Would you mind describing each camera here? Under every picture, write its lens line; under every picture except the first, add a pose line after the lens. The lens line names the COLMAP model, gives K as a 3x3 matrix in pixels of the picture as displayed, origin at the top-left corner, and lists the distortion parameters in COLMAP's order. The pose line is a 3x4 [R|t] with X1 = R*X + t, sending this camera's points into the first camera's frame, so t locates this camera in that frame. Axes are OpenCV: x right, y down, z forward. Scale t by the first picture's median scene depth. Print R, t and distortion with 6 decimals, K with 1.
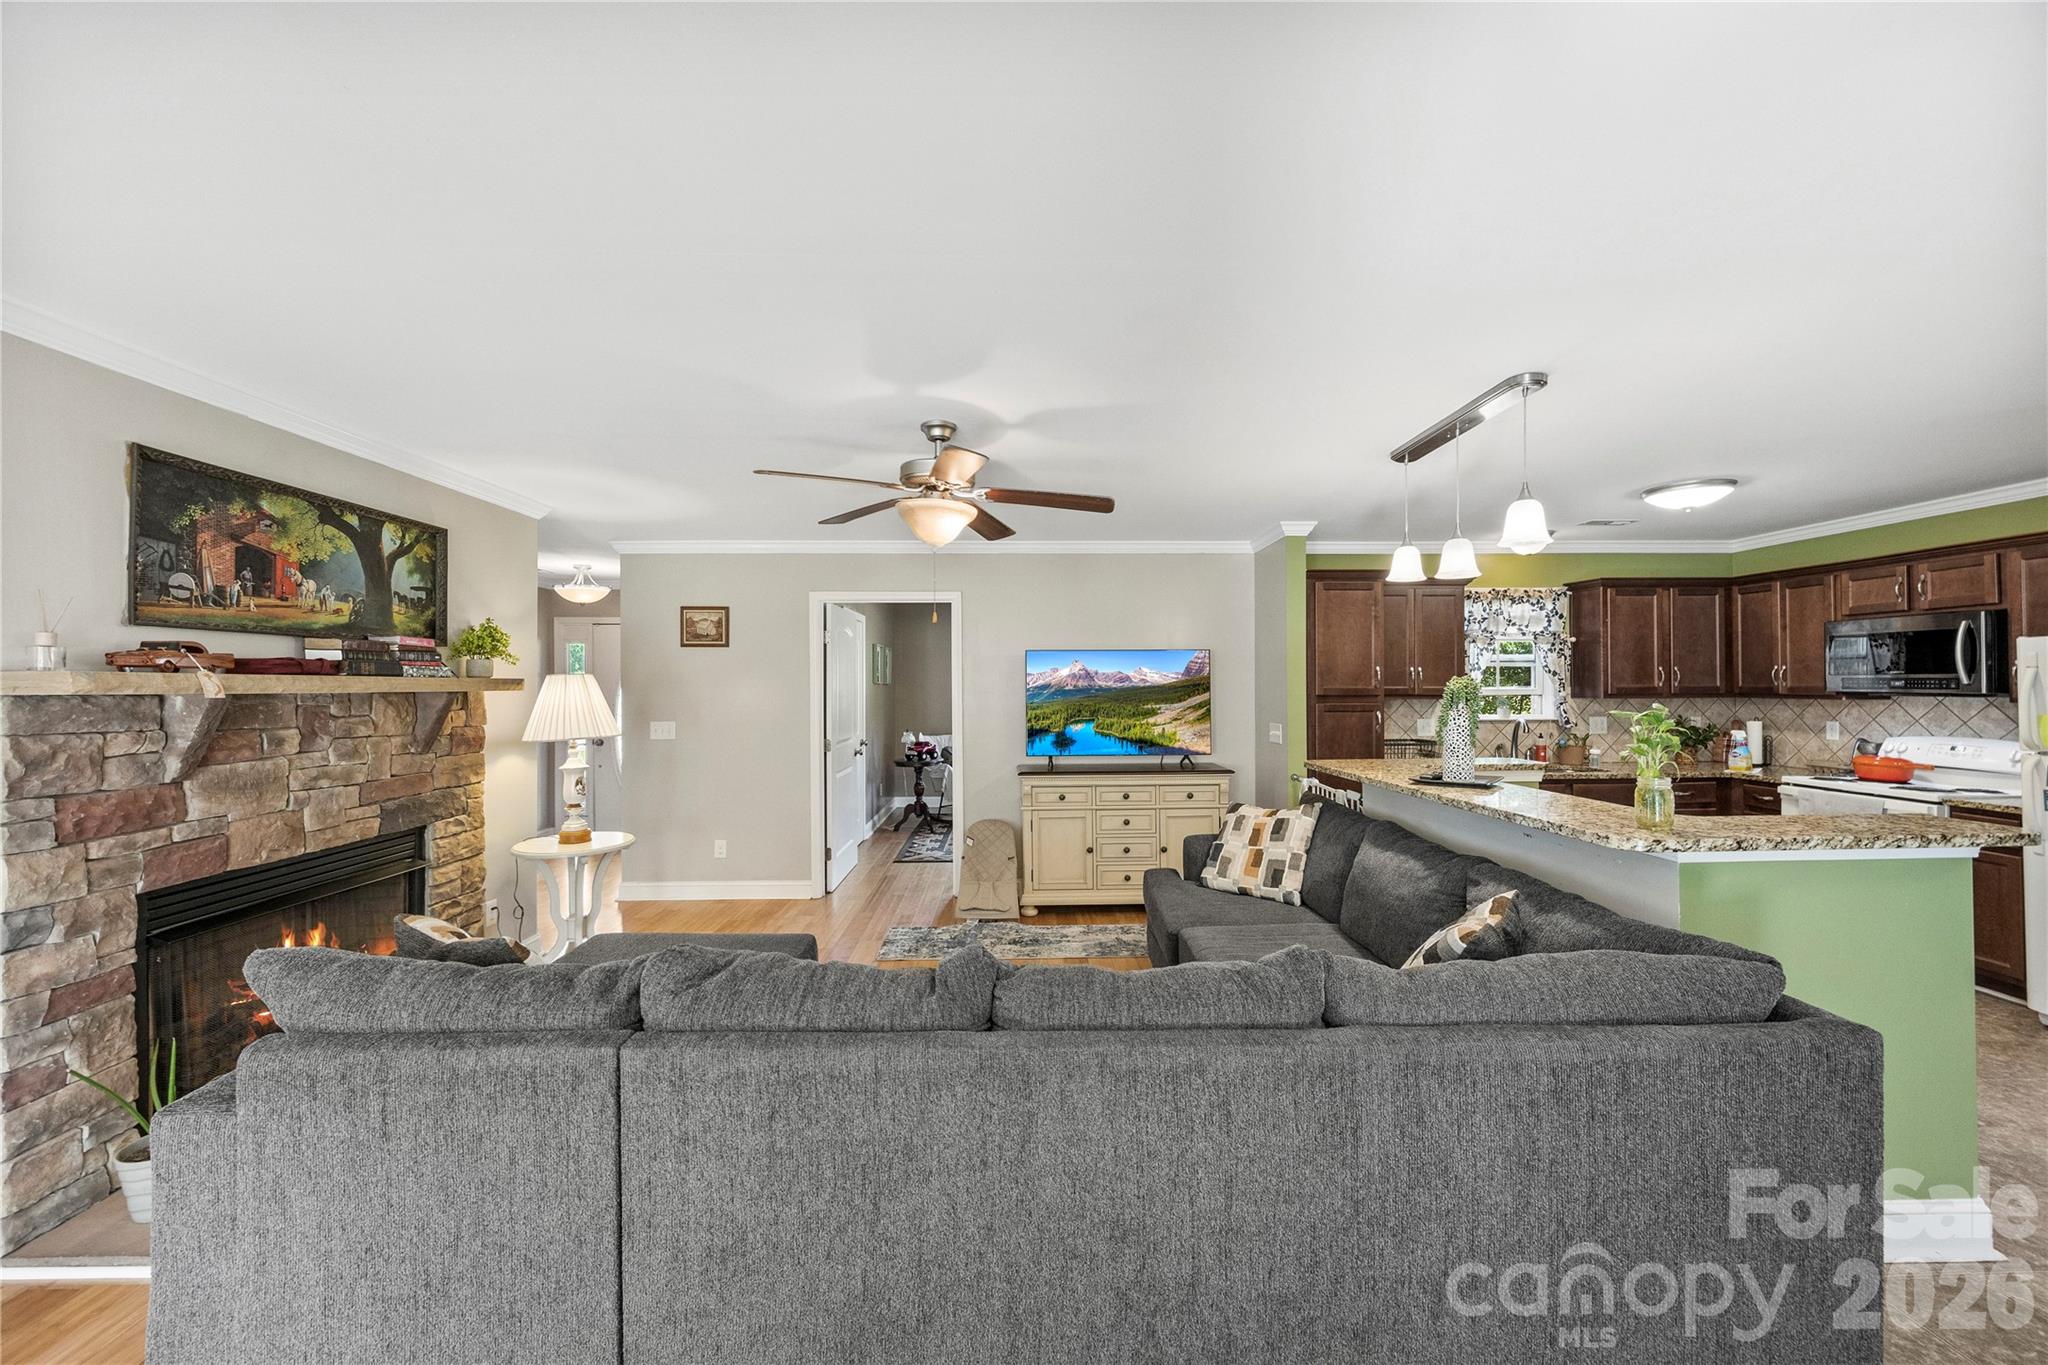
lens RADIAL K [[787.3, 0, 1031.6], [0, 787.3, 685.3], [0, 0, 1]] dist [-0.001597, 0.000104]
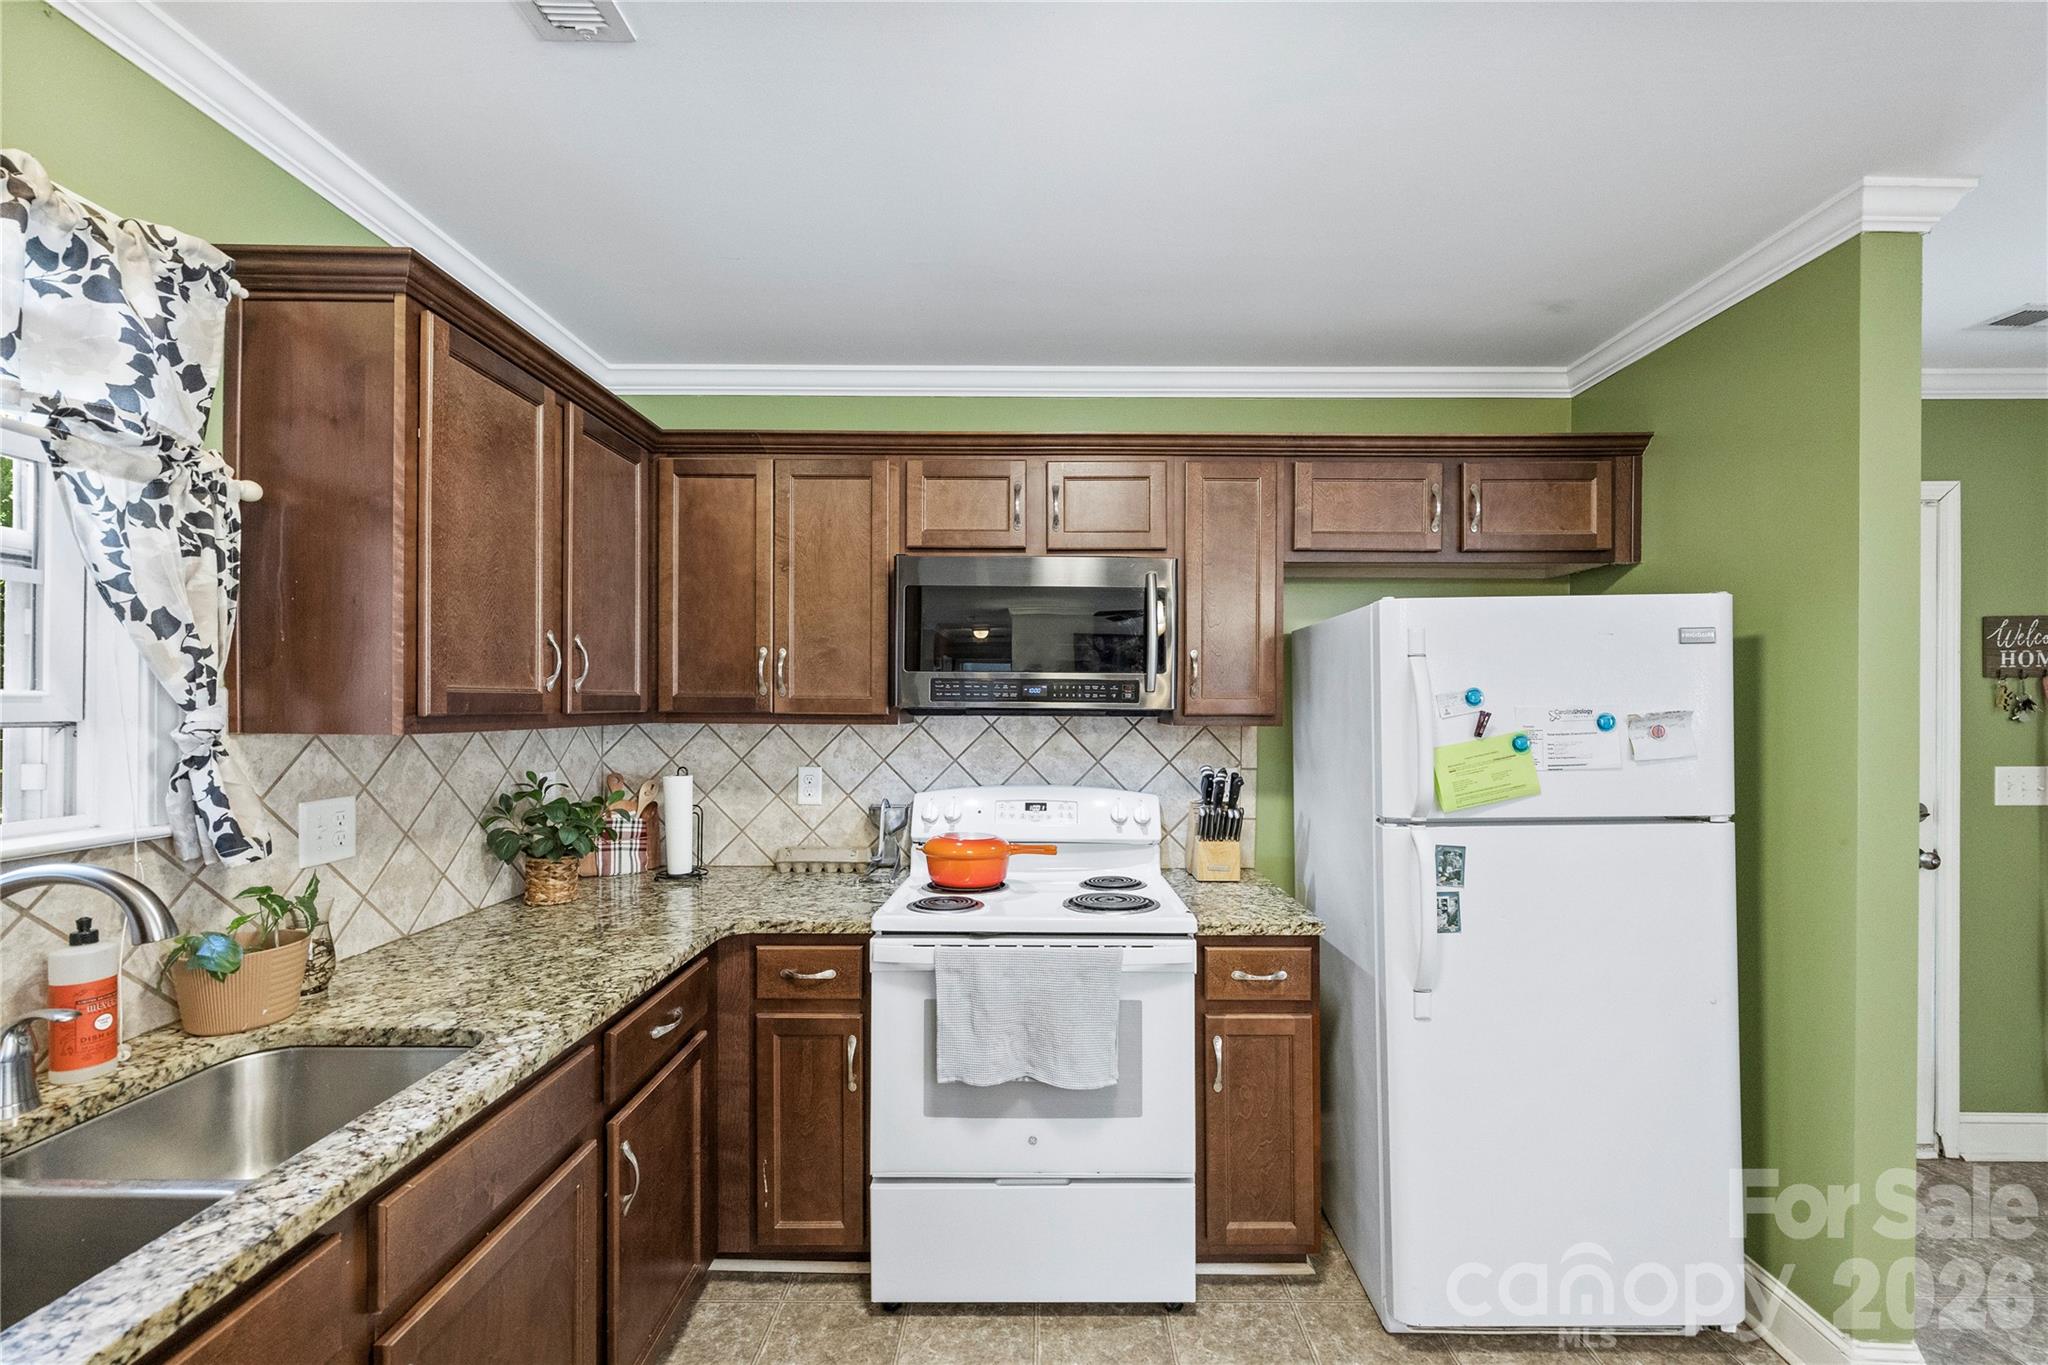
lens RADIAL K [[816.2, 0, 1044.2], [0, 816.2, 706.4], [0, 0, 1]] dist [-0.002880, -0.000147]
pose [[0.028712, 0.006201, 0.999569, 0.550400], [-0.004439, 0.999972, -0.006076, 0.010212], [-0.999578, -0.004263, 0.028738, 0.922863]]
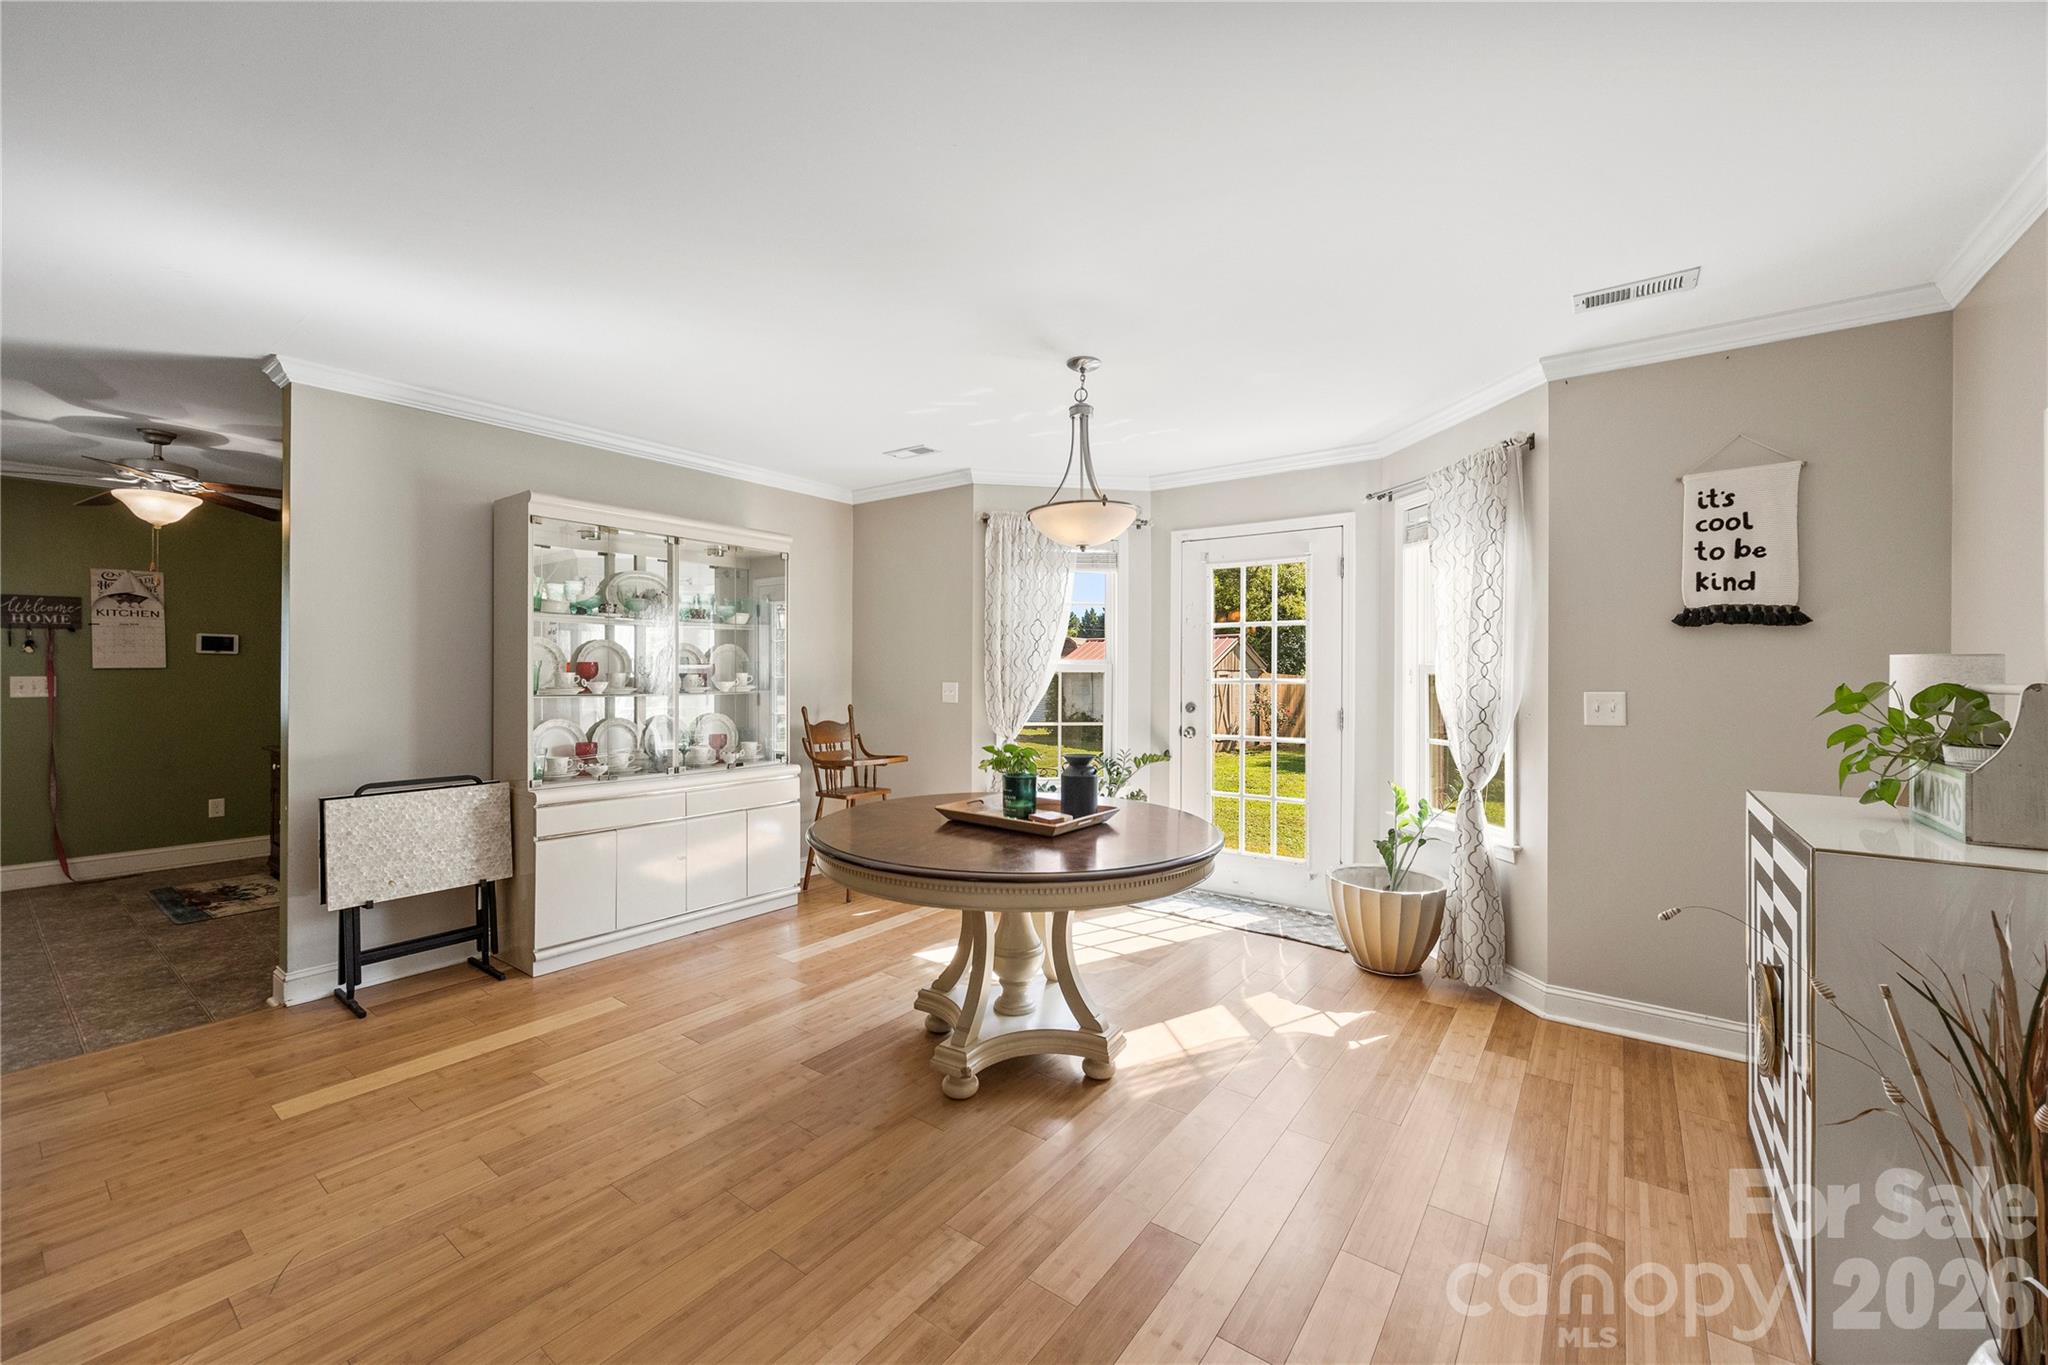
lens RADIAL K [[797.6, 0, 1037.8], [0, 797.6, 670.2], [0, 0, 1]] dist [-0.000659, -0.000078]
pose [[-0.792394, 0.002478, 0.610005, -0.543994], [0.000152, 0.999993, -0.003865, 0.042339], [-0.610010, -0.002970, -0.792388, 0.268464]]
